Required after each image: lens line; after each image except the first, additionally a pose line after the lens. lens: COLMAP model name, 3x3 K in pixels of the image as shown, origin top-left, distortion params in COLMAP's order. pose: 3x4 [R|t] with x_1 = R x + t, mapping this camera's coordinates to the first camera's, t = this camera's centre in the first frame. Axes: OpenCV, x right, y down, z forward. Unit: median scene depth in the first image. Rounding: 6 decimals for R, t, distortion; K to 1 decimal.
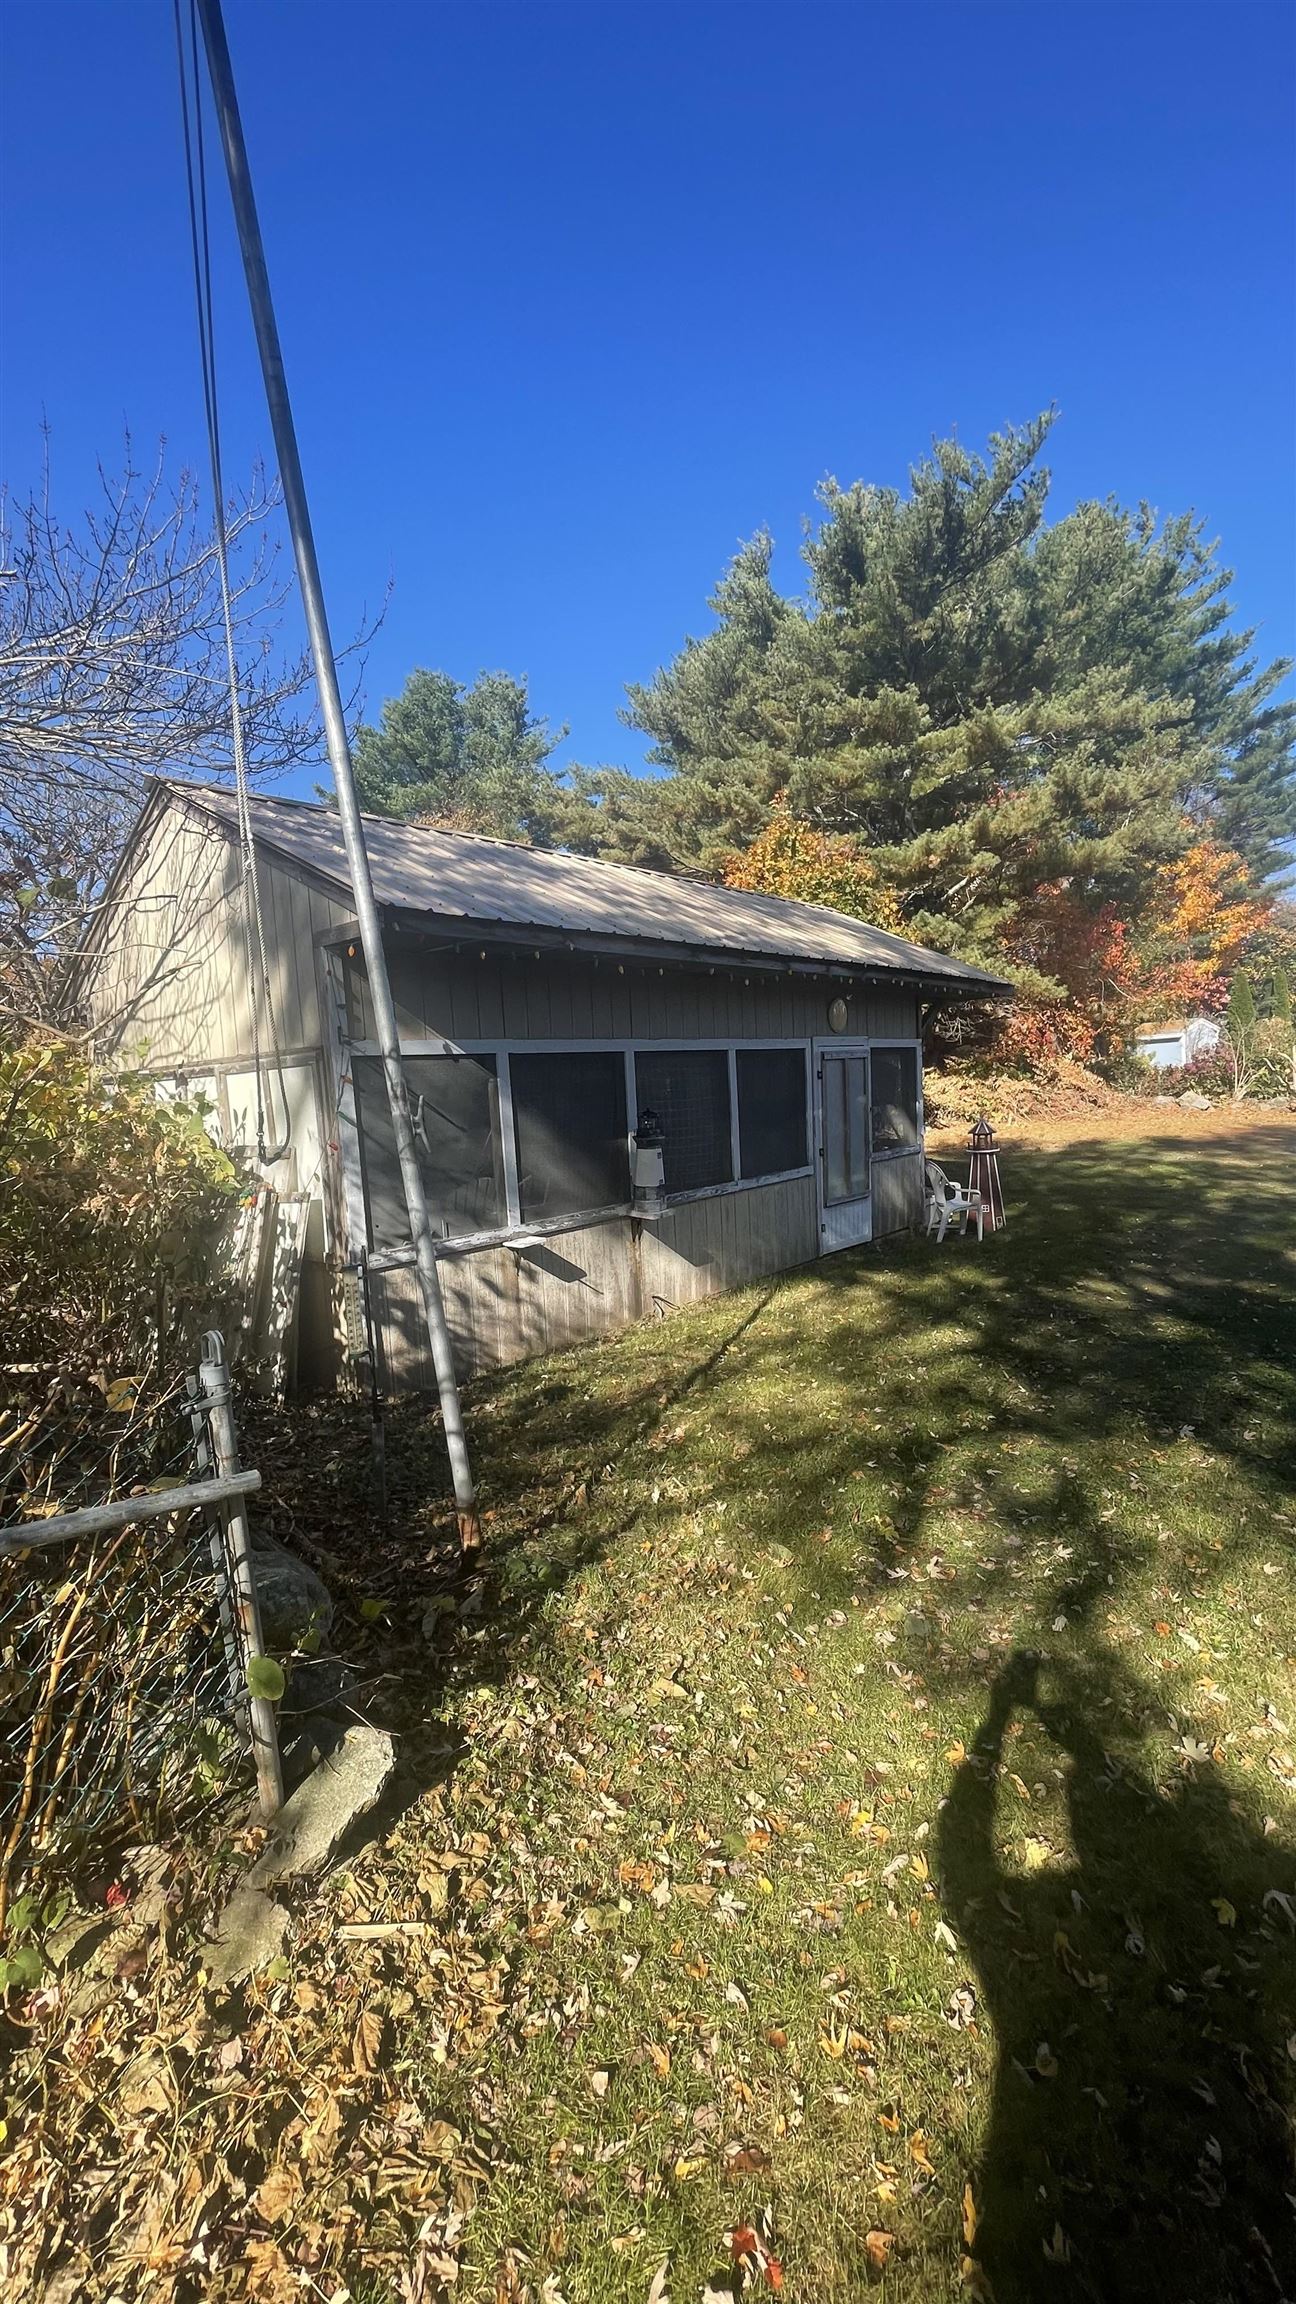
lens RADIAL K [[936.9, 0, 653.9], [0, 936.9, 1149.0], [0, 0, 1]] dist [0.019223, -0.000048]
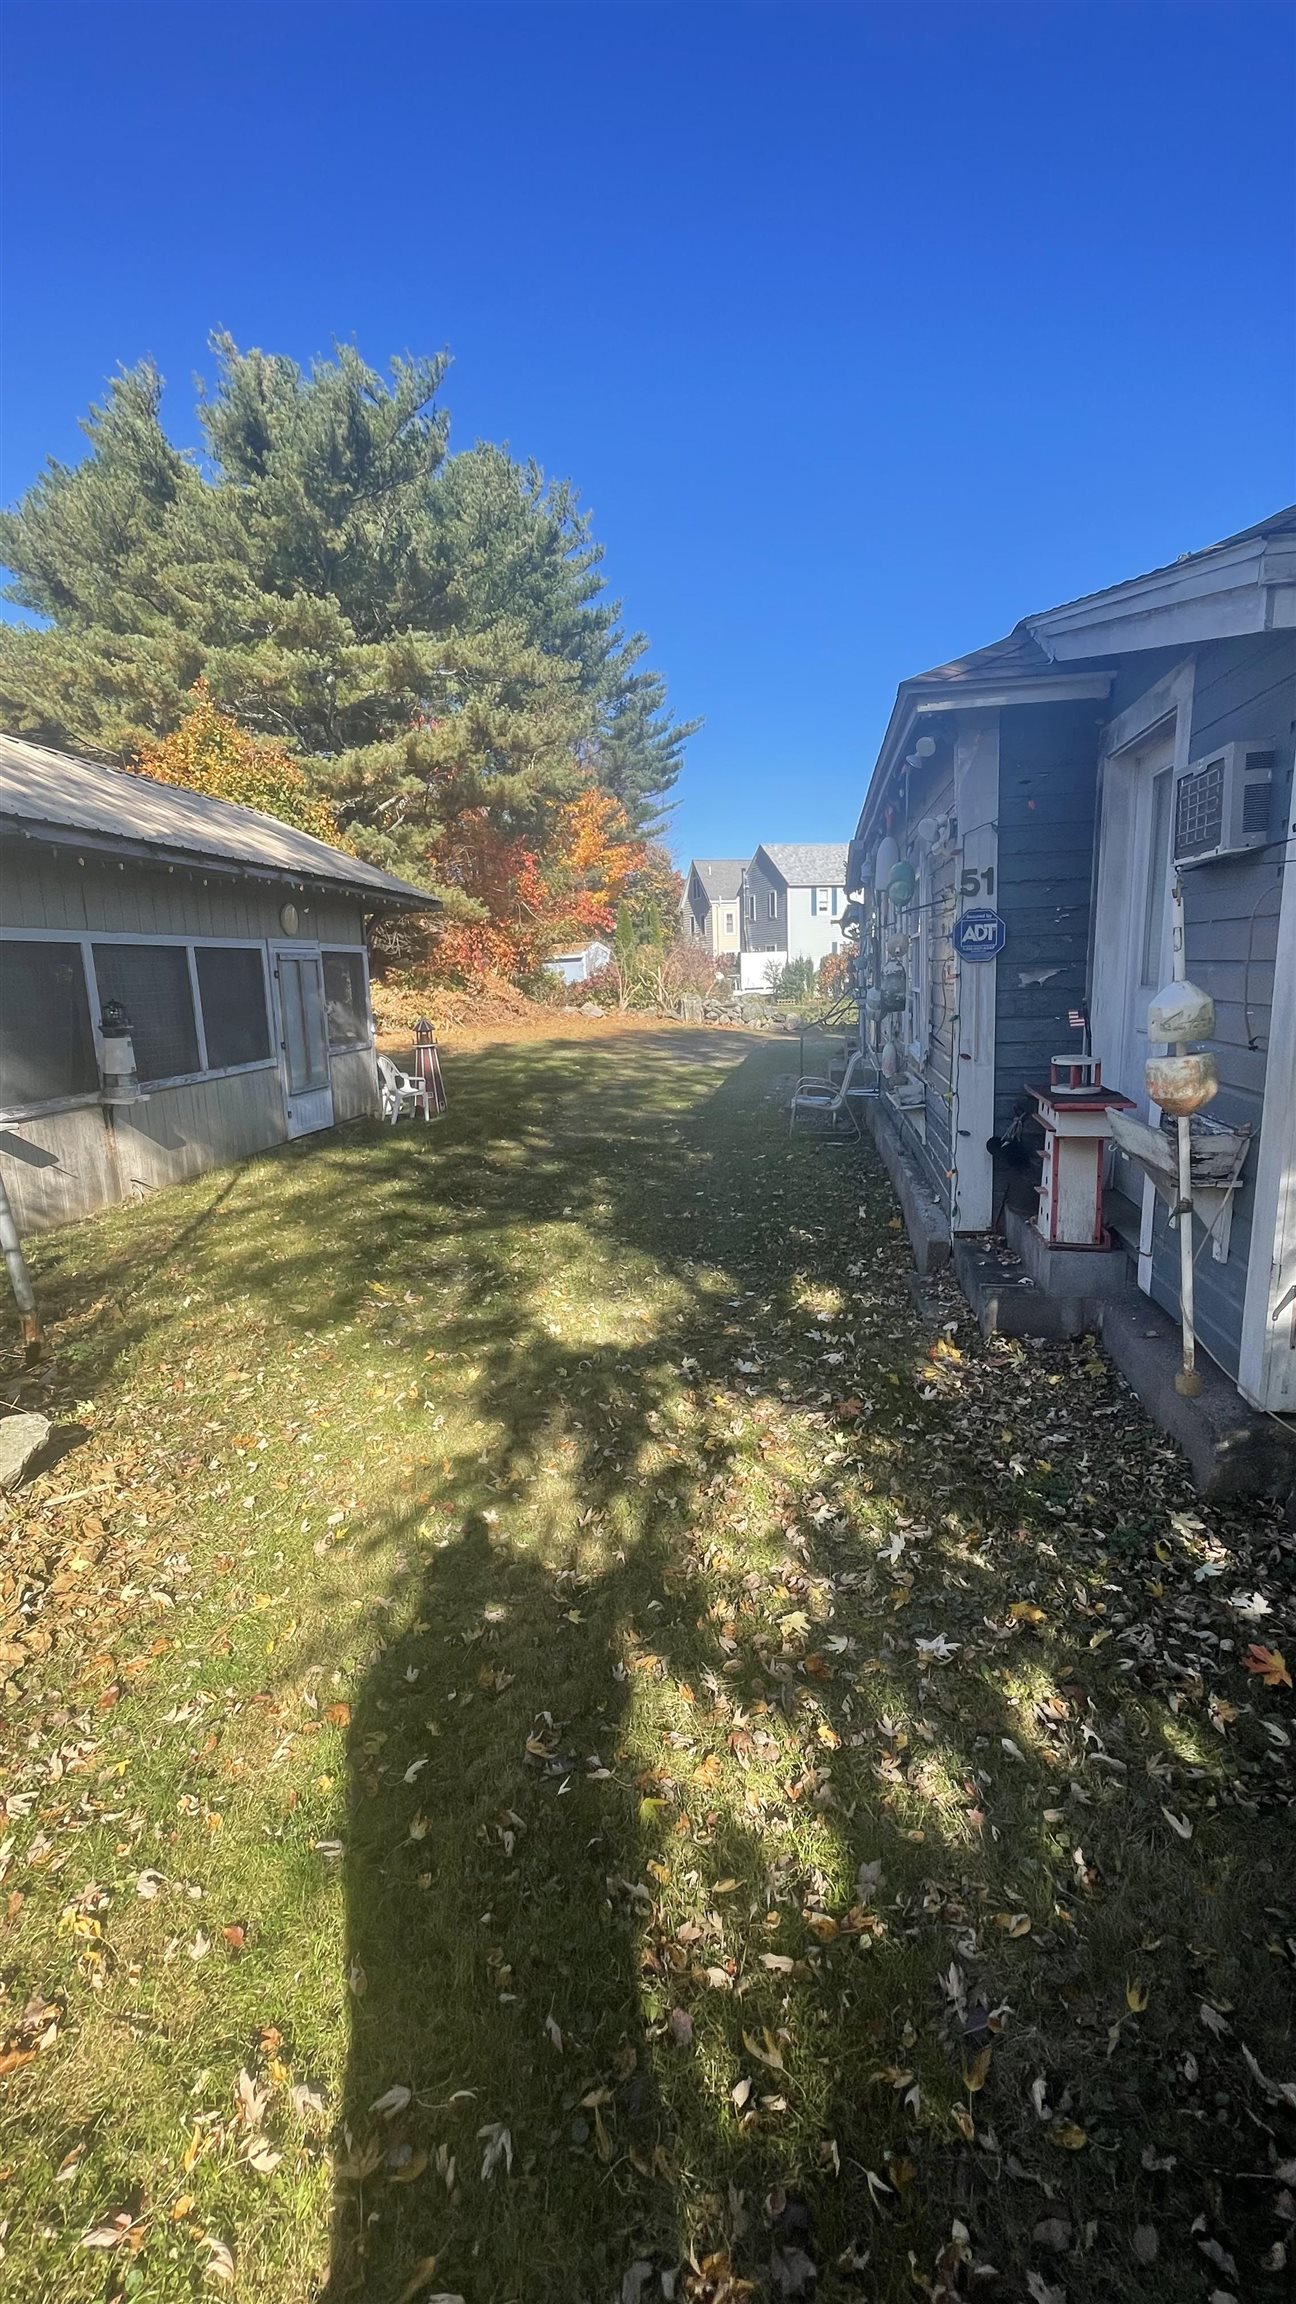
lens RADIAL K [[929.3, 0, 647.8], [0, 929.3, 1149.3], [0, 0, 1]] dist [-0.000799, -0.000382]
pose [[0.840950, -0.080492, 0.535092, -0.018341], [0.031478, 0.994477, 0.100125, 0.009712], [-0.540196, -0.067357, 0.838839, -0.051488]]
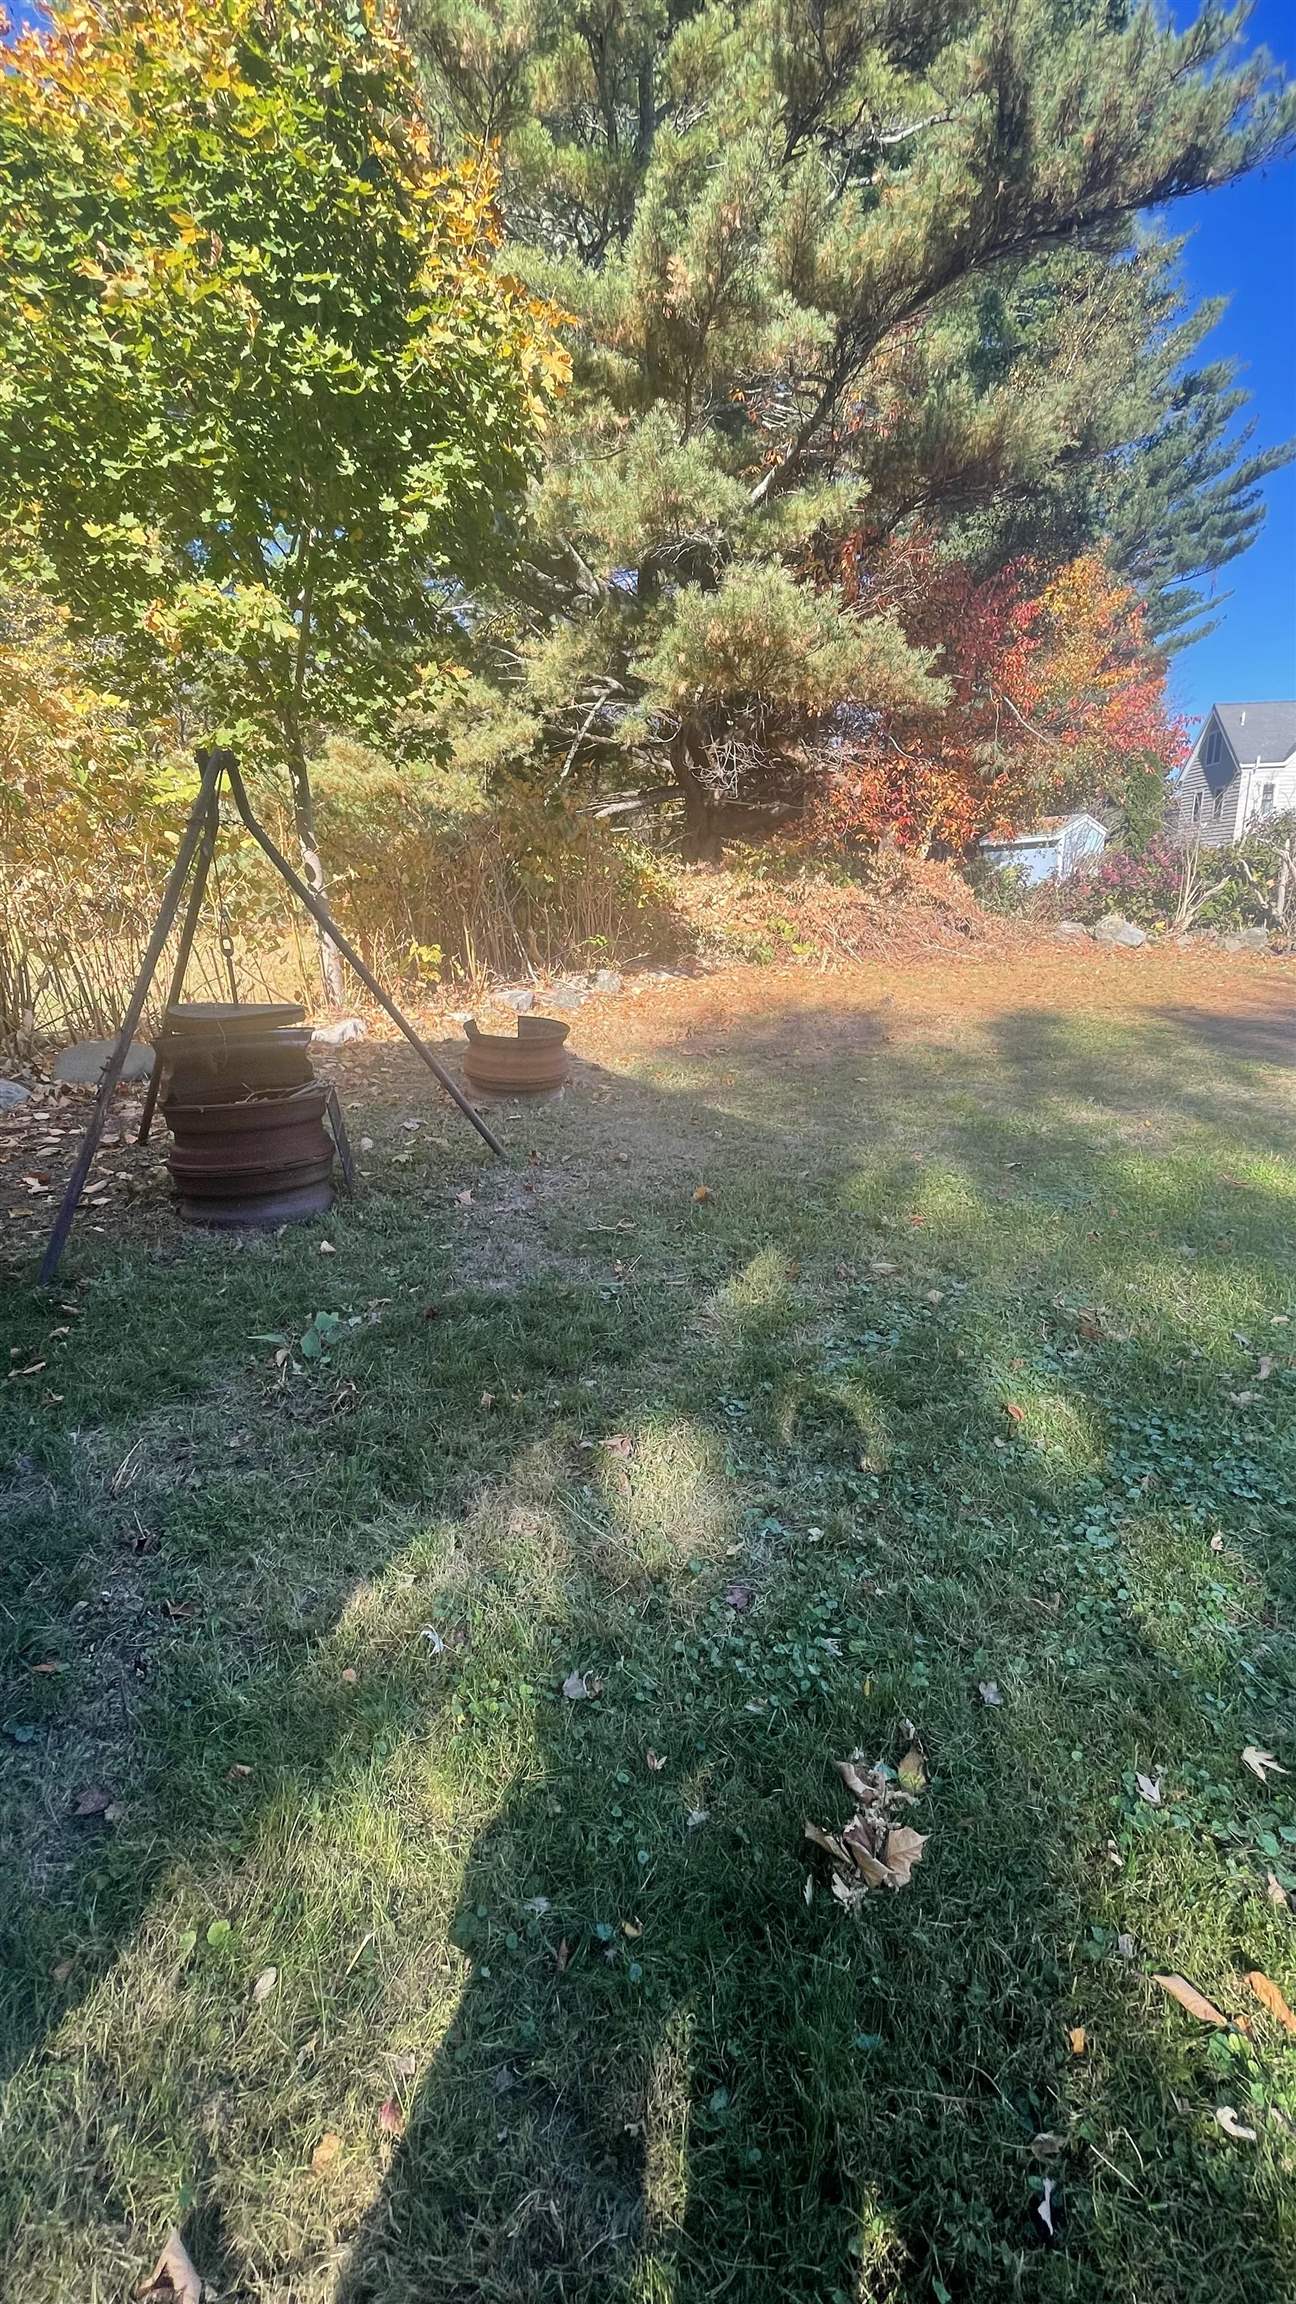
lens RADIAL K [[929.3, 0, 647.8], [0, 929.3, 1149.3], [0, 0, 1]] dist [-0.000799, -0.000382]
pose [[0.985131, -0.015798, 0.171079, 0.194564], [-0.017755, 0.981072, 0.192829, -0.026519], [-0.170887, -0.193000, 0.966203, 0.502412]]
